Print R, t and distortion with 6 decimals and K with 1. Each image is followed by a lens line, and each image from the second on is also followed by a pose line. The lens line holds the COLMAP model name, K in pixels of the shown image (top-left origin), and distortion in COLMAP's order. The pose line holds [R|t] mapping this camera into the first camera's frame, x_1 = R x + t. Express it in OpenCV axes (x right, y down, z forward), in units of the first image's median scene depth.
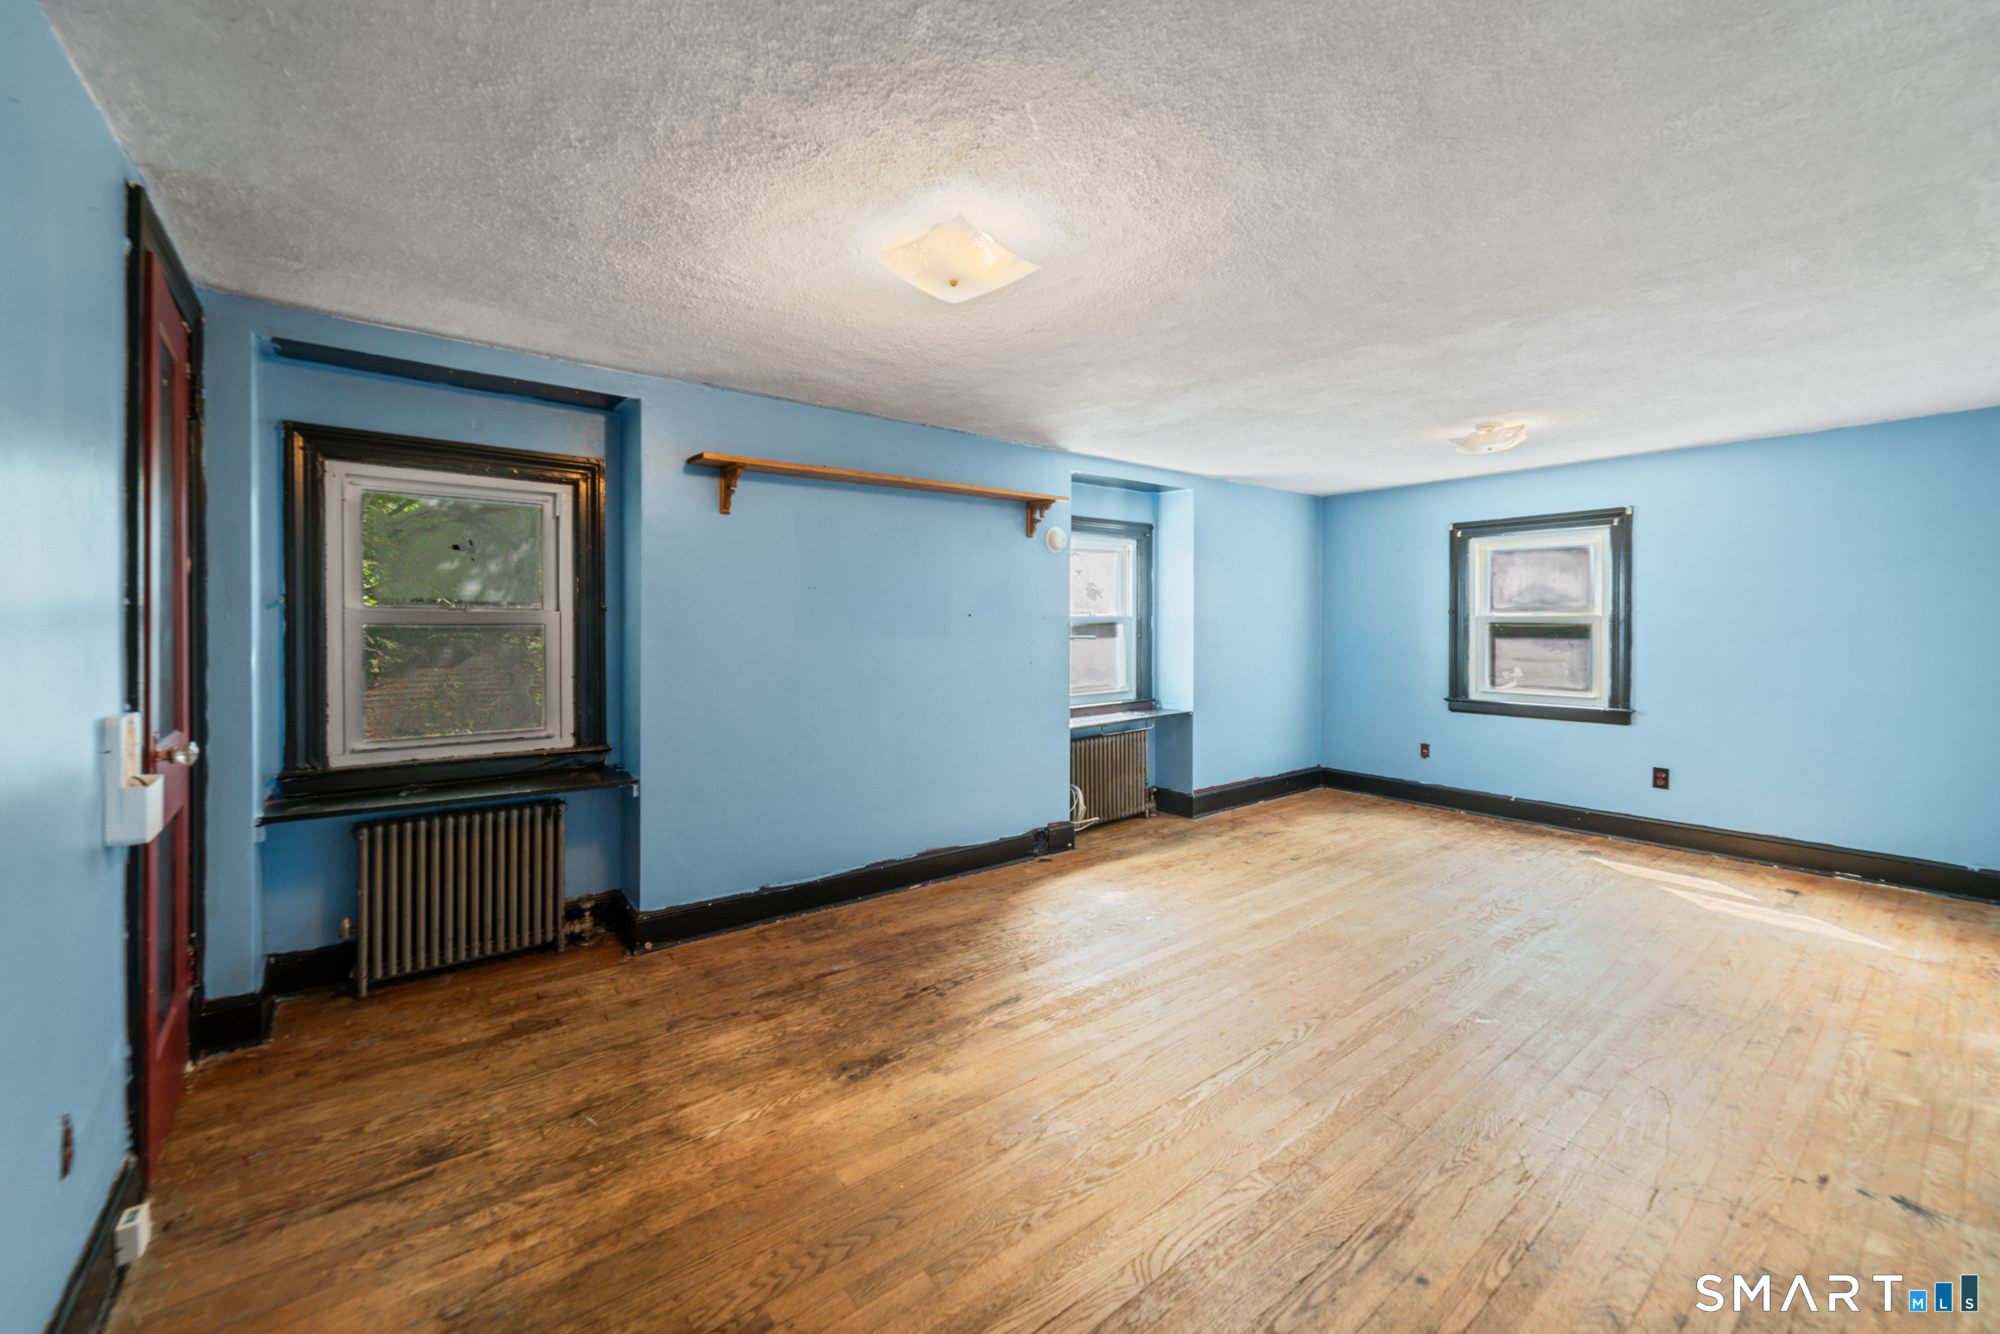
lens RADIAL K [[793.2, 0, 1003.3], [0, 793.2, 640.7], [0, 0, 1]] dist [0.000140, 0.000158]
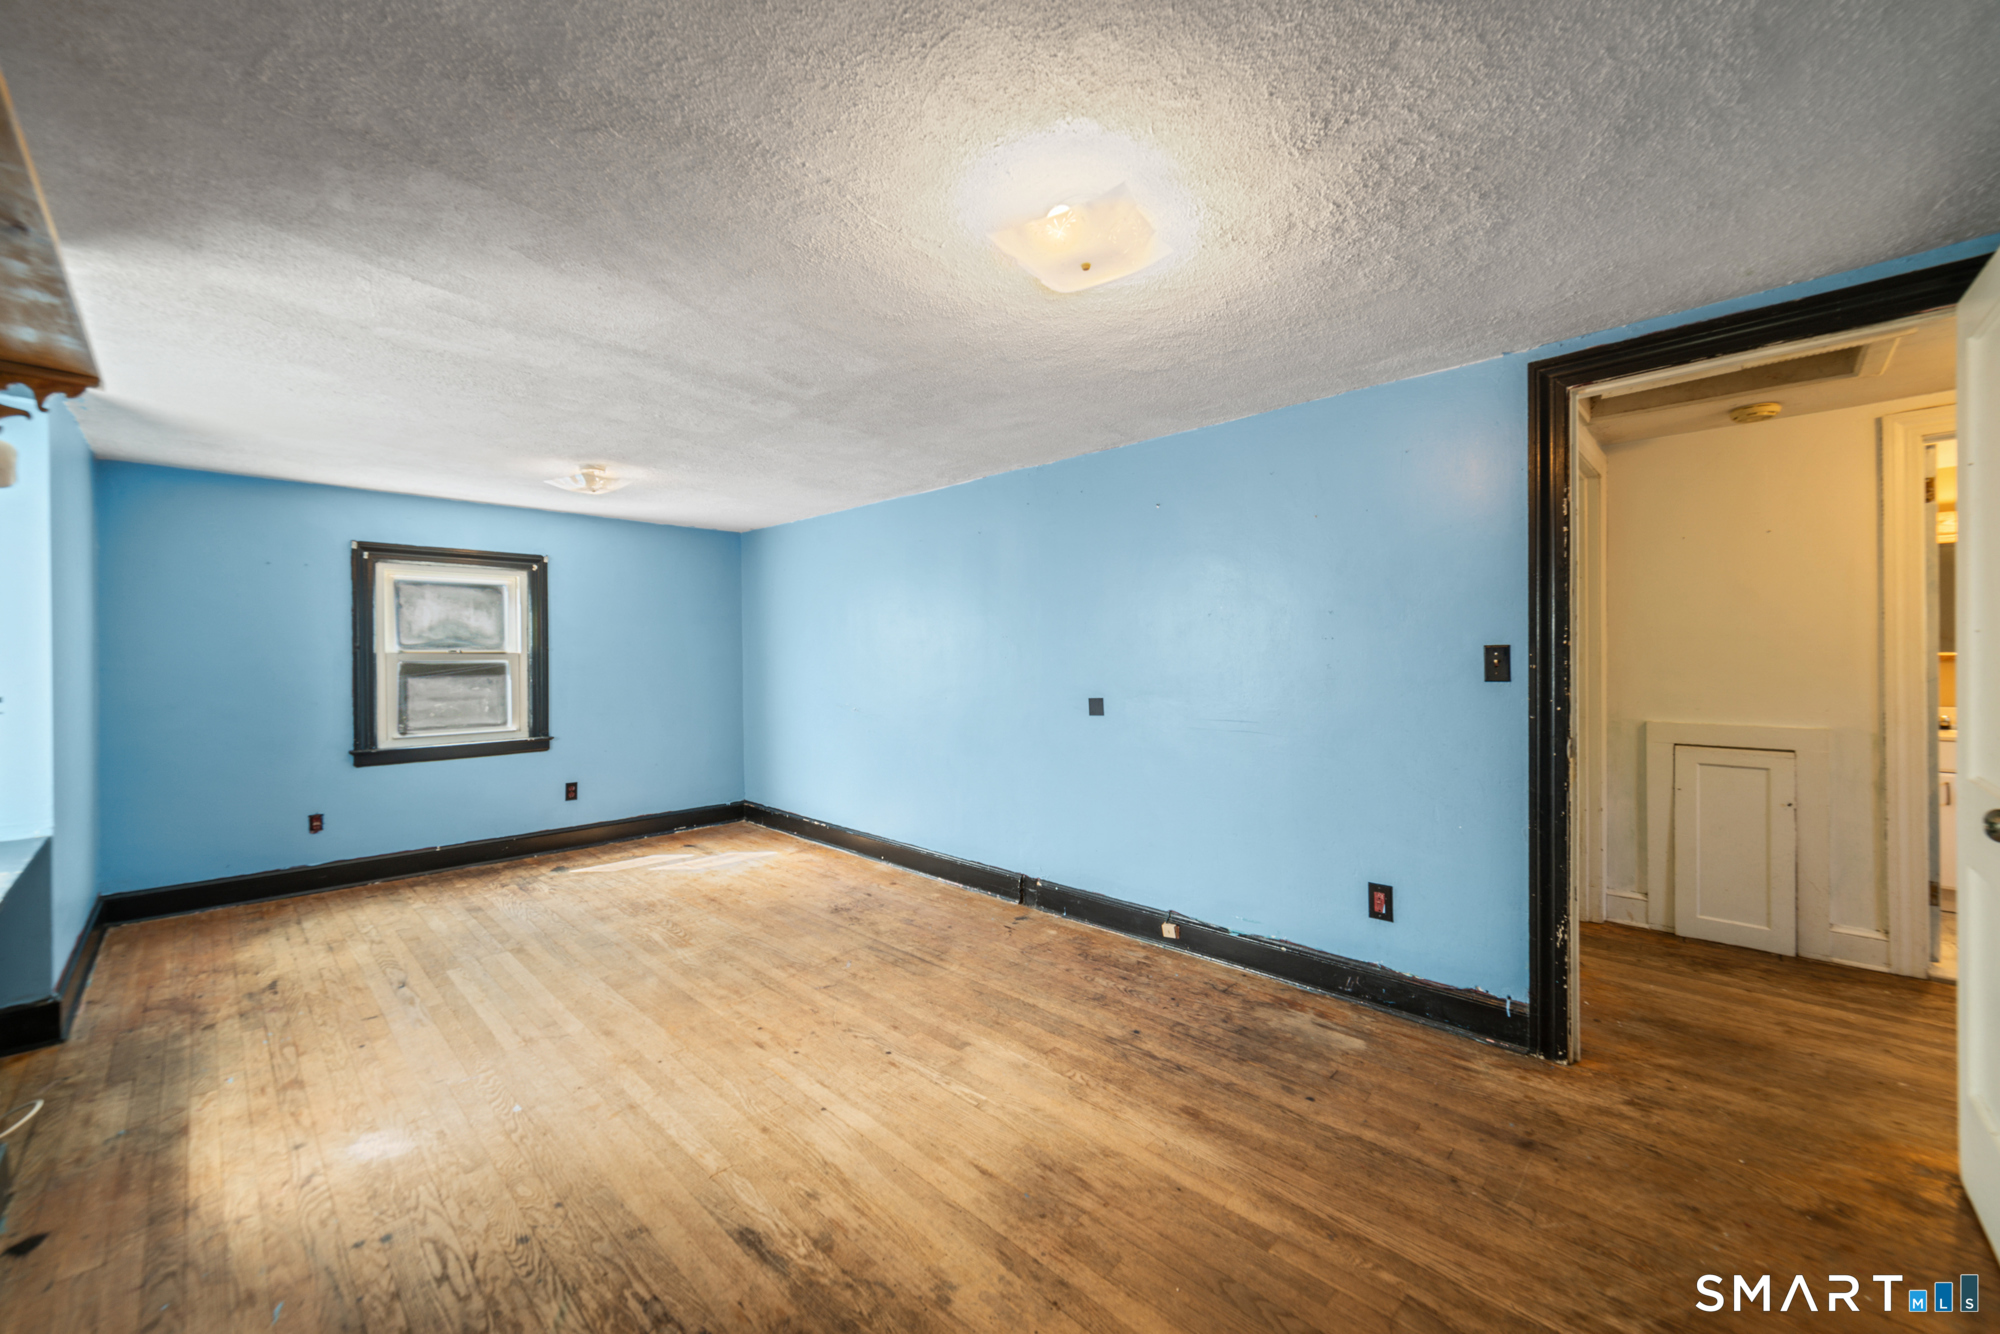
lens RADIAL K [[775.0, 0, 991.3], [0, 775.0, 666.0], [0, 0, 1]] dist [-0.000638, 0.000452]
pose [[-0.127609, -0.012453, 0.991746, -0.374429], [0.030021, 0.999415, 0.016413, -0.011871], [-0.991370, 0.031868, -0.127161, 0.508971]]
